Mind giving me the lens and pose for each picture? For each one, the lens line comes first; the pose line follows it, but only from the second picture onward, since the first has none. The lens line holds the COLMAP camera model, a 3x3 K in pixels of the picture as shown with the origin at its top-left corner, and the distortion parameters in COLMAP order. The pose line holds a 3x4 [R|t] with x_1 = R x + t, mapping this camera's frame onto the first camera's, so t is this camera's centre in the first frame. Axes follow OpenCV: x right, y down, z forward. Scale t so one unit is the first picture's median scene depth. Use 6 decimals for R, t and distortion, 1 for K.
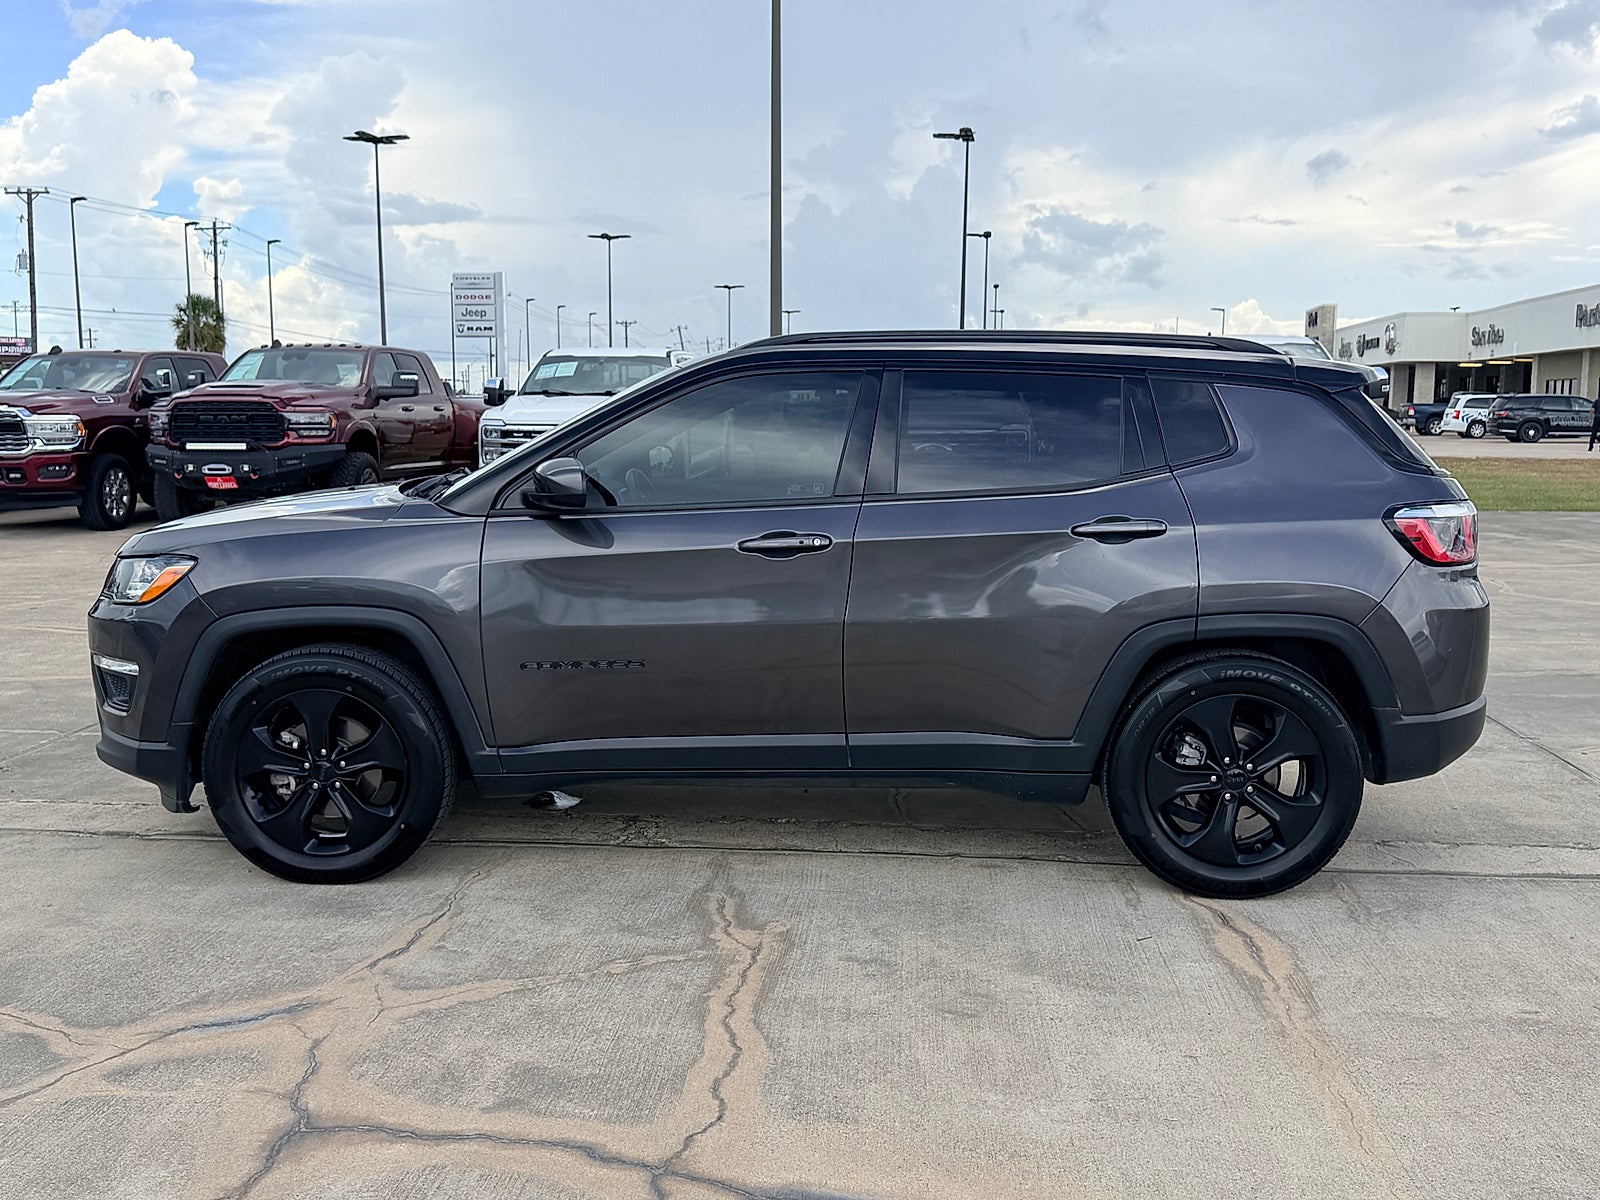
lens RADIAL K [[1613.7, 0, 793.9], [0, 1613.7, 529.0], [0, 0, 1]] dist [0.062216, 0.000000]
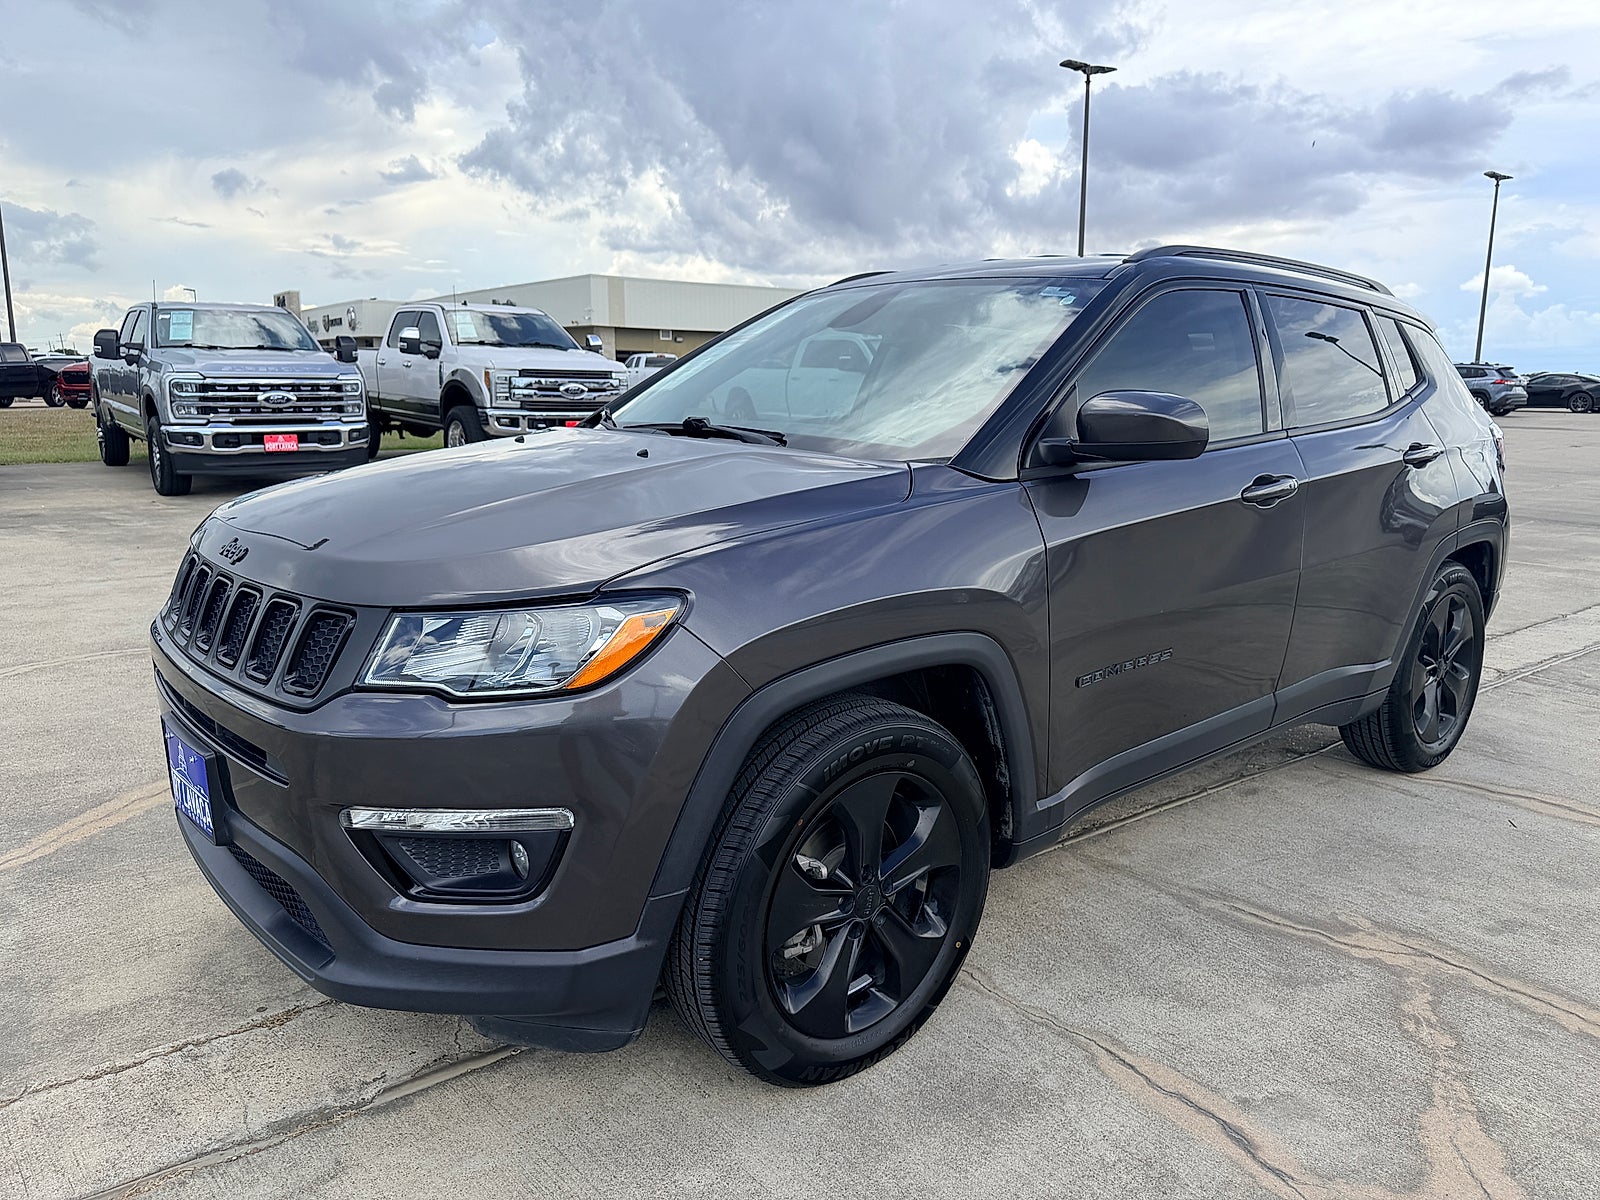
lens RADIAL K [[1149.8, 0, 795.5], [0, 1149.8, 589.1], [0, 0, 1]] dist [0.014570, -0.025459]
pose [[0.725409, -0.123570, 0.677135, -0.077046], [0.047504, 0.990396, 0.129846, -0.003803], [-0.686677, -0.062025, 0.724312, 0.091776]]
